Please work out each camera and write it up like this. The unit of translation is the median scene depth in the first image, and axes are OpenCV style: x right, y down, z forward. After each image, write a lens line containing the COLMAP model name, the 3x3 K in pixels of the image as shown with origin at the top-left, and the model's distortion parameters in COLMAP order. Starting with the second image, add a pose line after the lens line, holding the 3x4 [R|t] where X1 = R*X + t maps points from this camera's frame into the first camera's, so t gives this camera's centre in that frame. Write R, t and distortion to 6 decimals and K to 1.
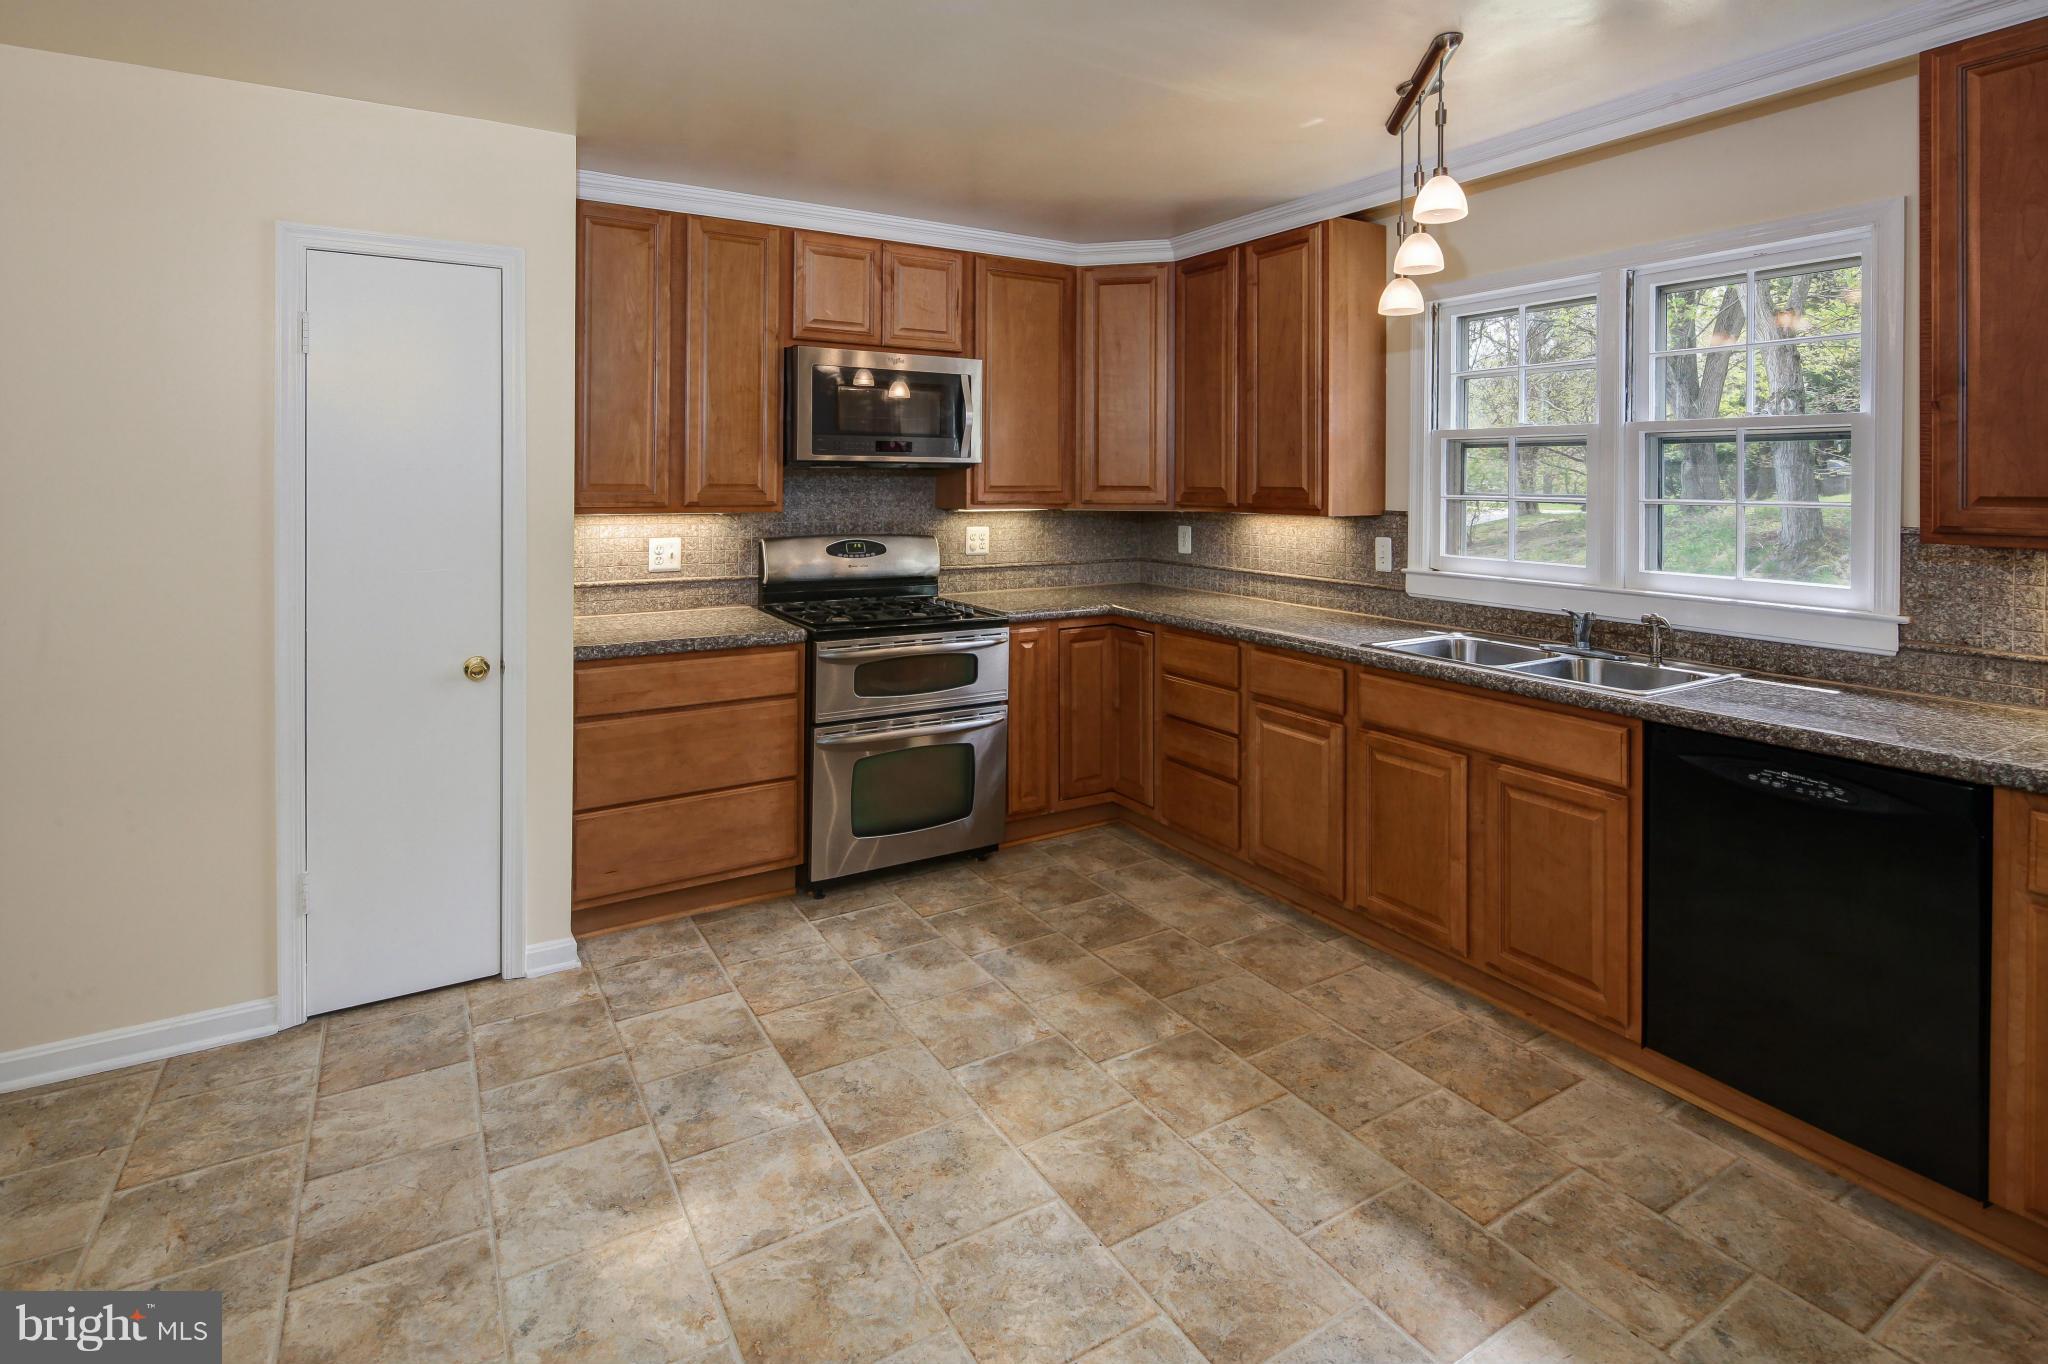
lens RADIAL K [[997.0, 0, 1015.2], [0, 997.0, 471.1], [0, 0, 1]] dist [0.002345, -0.005781]
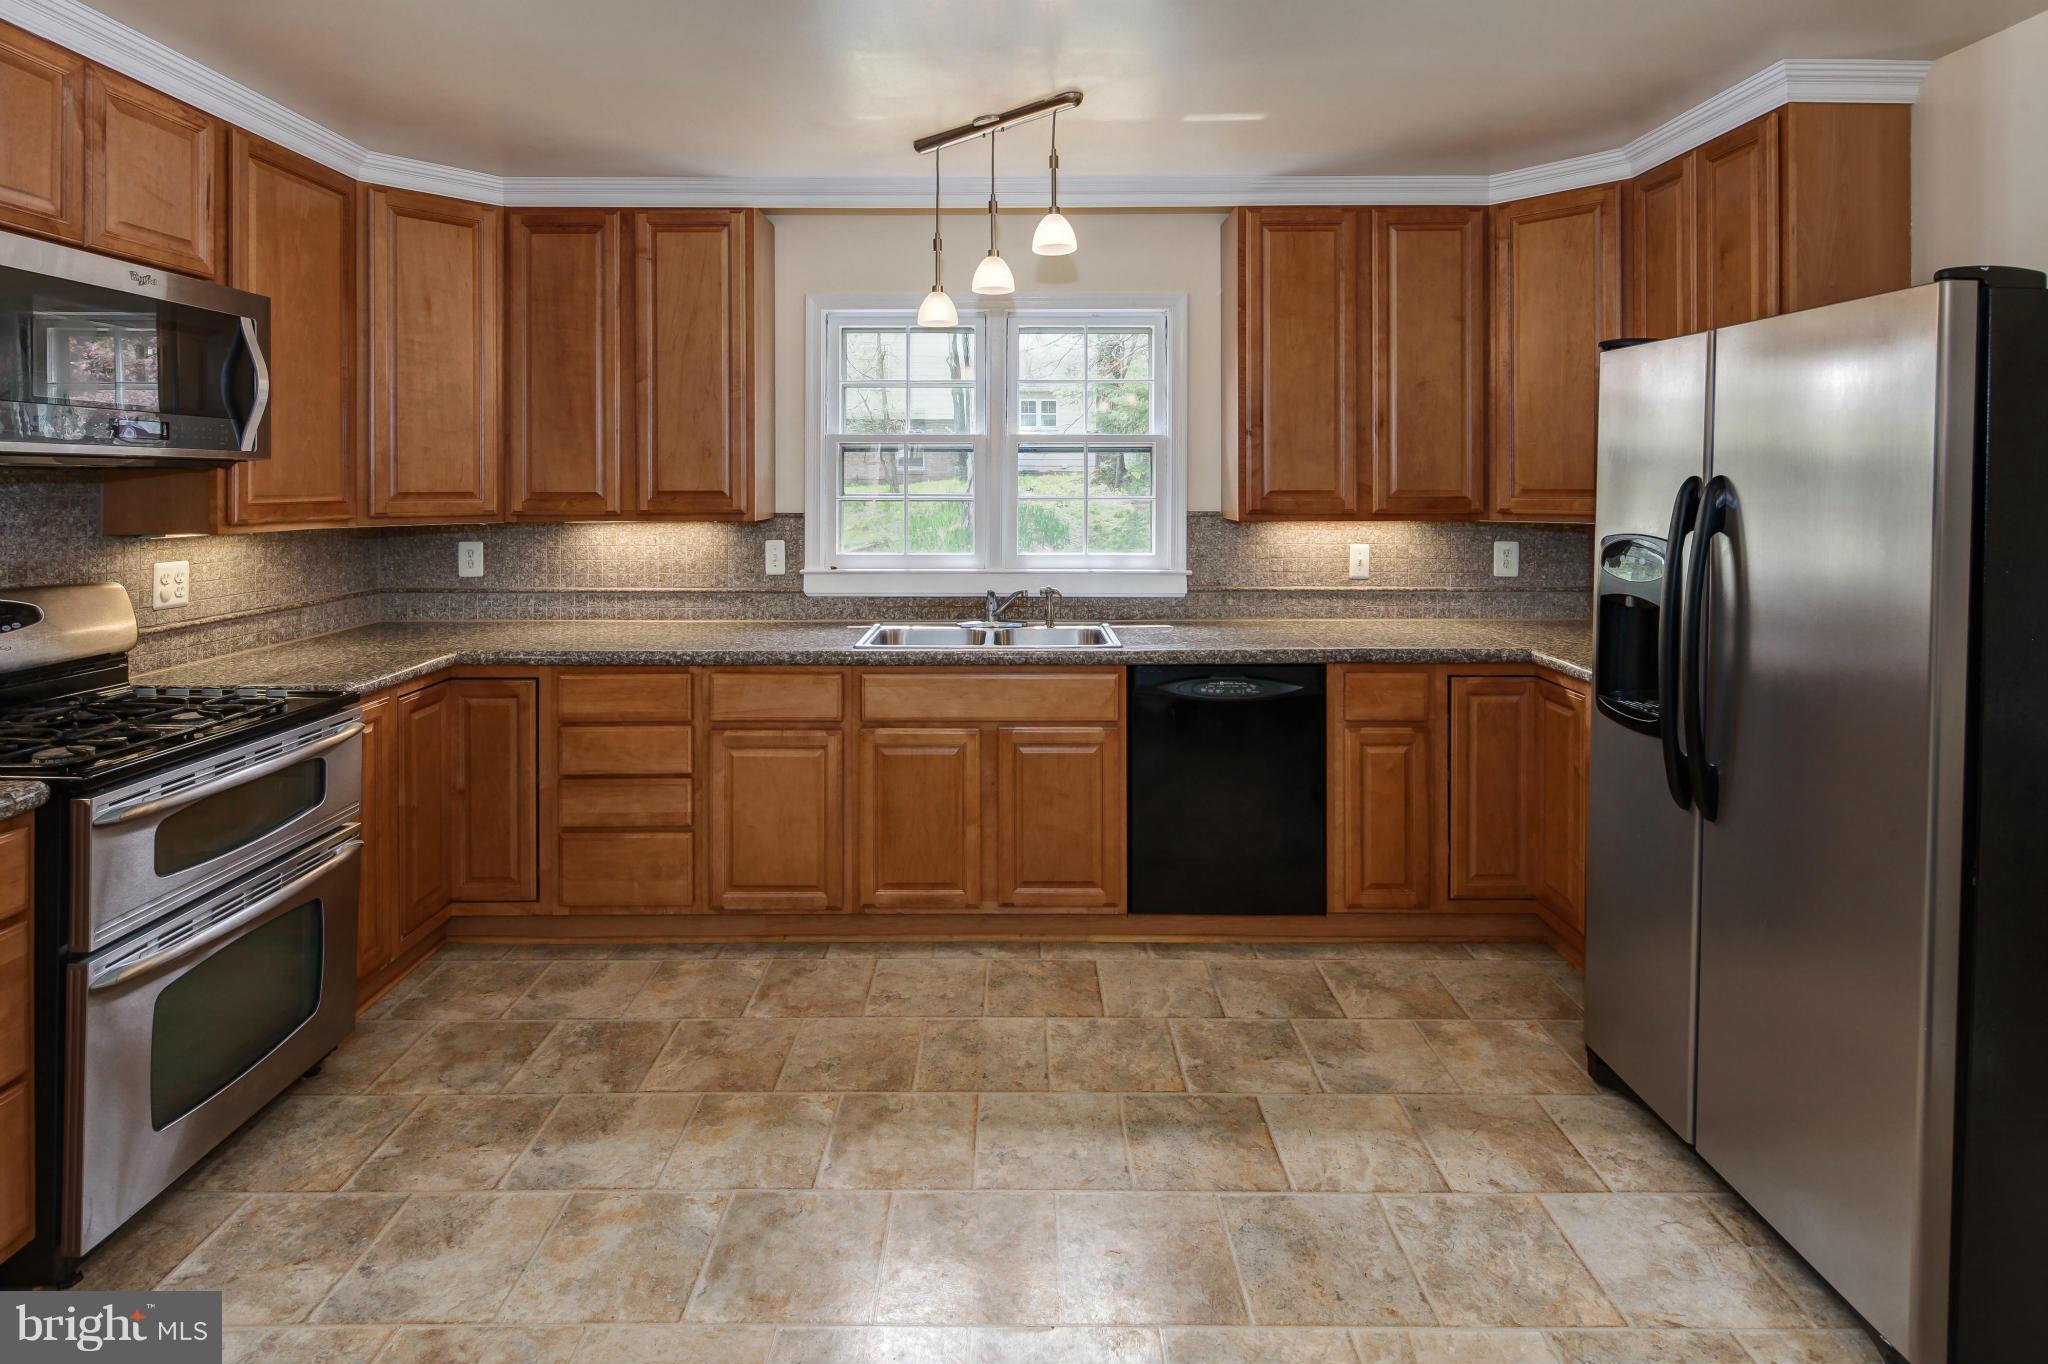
lens RADIAL K [[1003.2, 0, 1016.2], [0, 1003.2, 476.0], [0, 0, 1]] dist [0.000874, -0.002302]
pose [[0.520467, -0.001608, 0.853880, -0.398390], [-0.002950, 0.999989, 0.003681, -0.001635], [-0.853877, -0.004434, 0.520457, 0.311508]]
